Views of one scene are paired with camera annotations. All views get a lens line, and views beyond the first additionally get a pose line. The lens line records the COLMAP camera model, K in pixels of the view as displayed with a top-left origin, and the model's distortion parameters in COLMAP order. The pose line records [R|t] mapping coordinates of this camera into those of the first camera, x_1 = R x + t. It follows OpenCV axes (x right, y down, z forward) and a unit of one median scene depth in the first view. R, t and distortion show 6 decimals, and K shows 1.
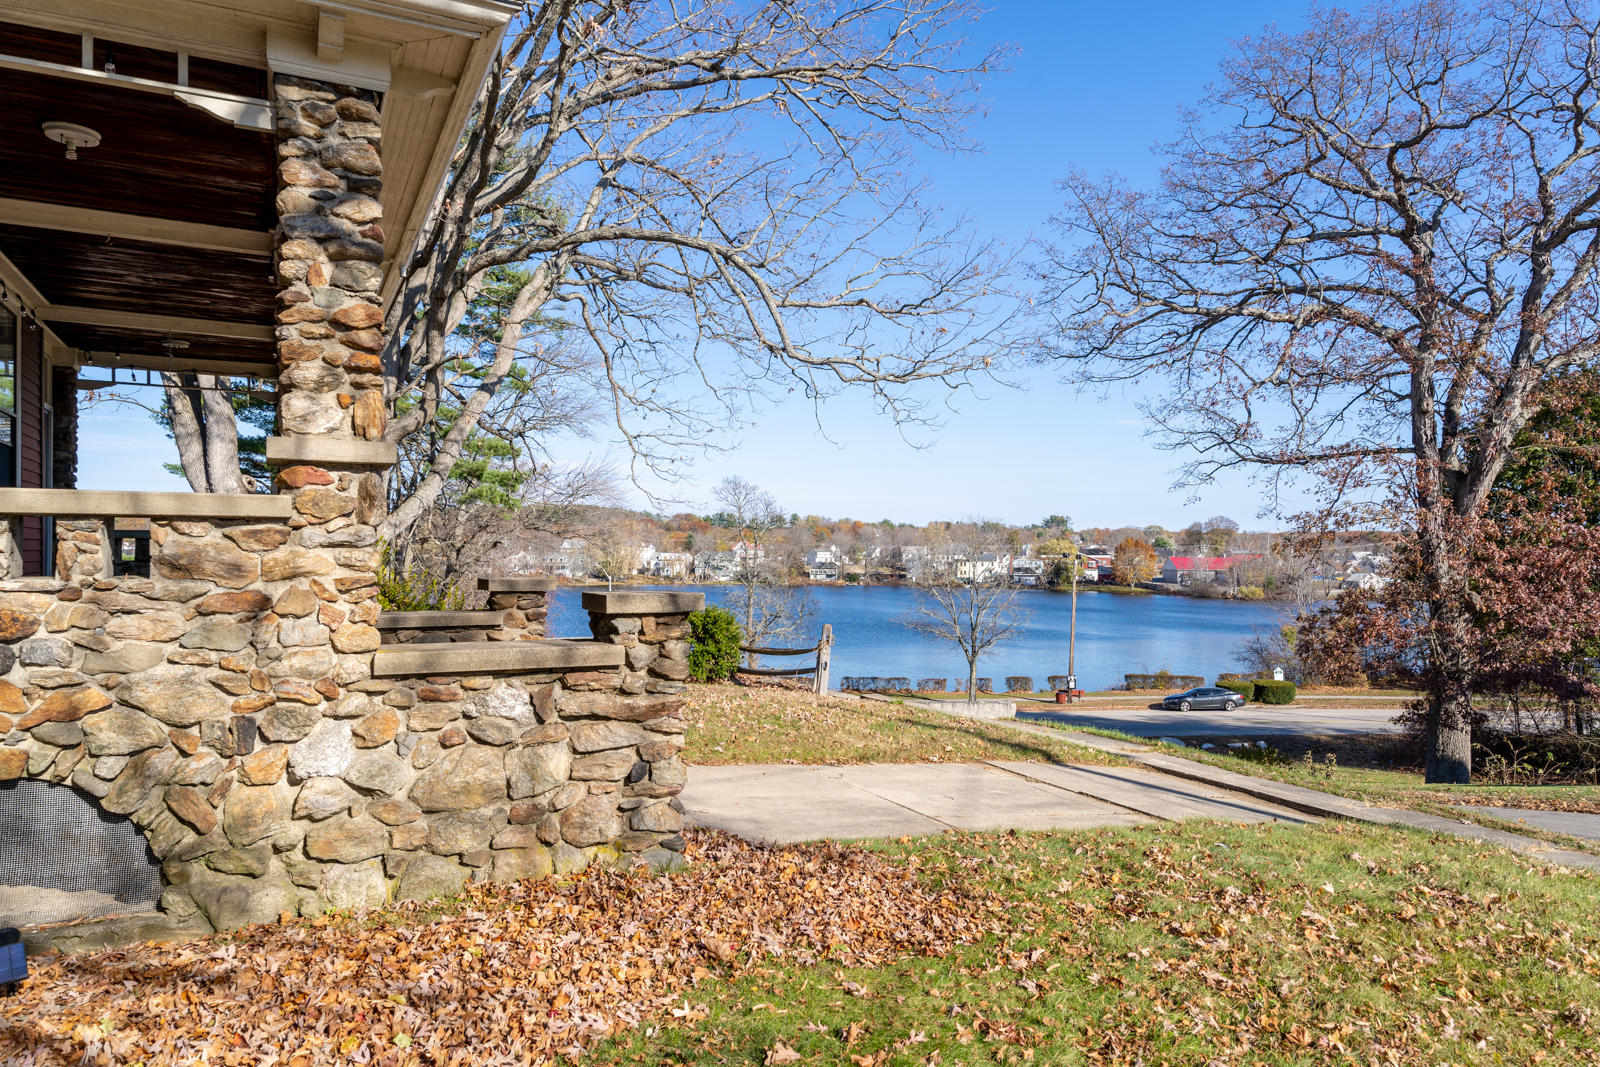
lens RADIAL K [[1130.2, 0, 803.8], [0, 1130.2, 547.2], [0, 0, 1]] dist [0.066265, 0.004802]
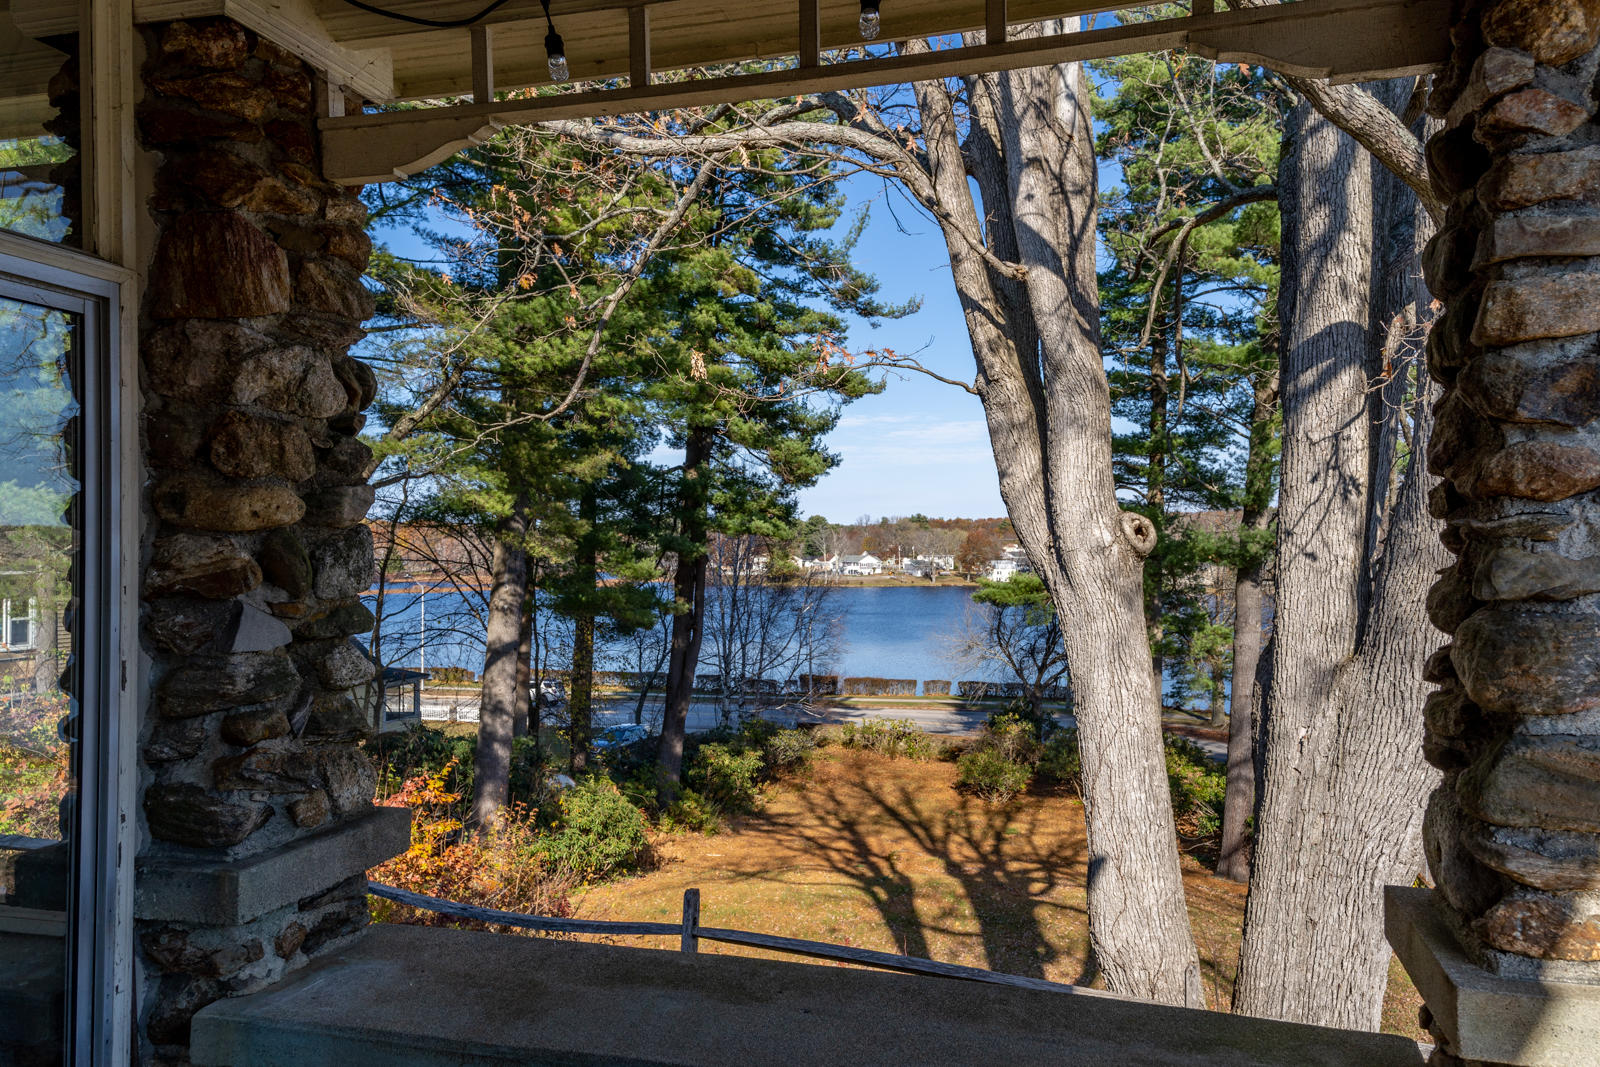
lens RADIAL K [[1201.0, 0, 804.7], [0, 1201.0, 538.7], [0, 0, 1]] dist [0.009680, 0.001904]
pose [[0.760625, -0.011806, -0.649084, -0.294806], [0.008855, 0.999930, -0.007811, -0.051632], [0.649131, 0.000193, 0.760677, 0.595337]]
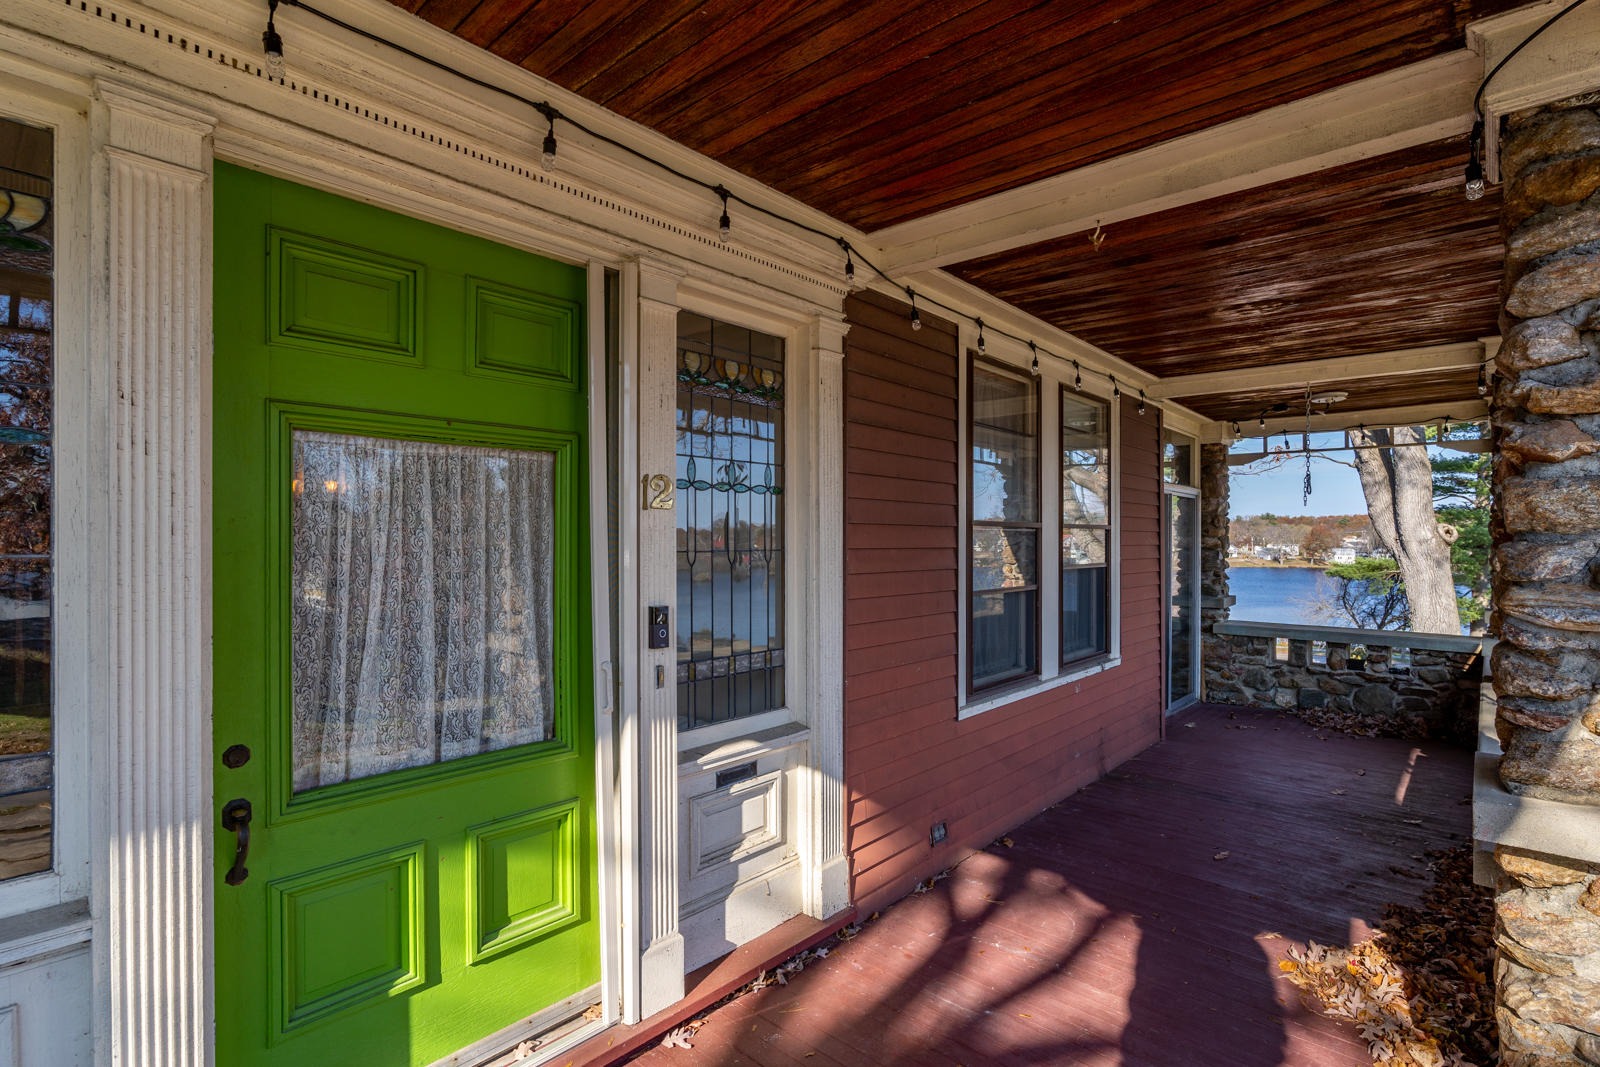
lens RADIAL K [[785.9, 0, 795.5], [0, 785.9, 540.8], [0, 0, 1]] dist [-0.034552, 0.015781]
pose [[0.401875, -0.002152, -0.915692, -0.138462], [0.005664, 0.999984, 0.000136, -0.053018], [0.915677, -0.005241, 0.401881, 0.299568]]
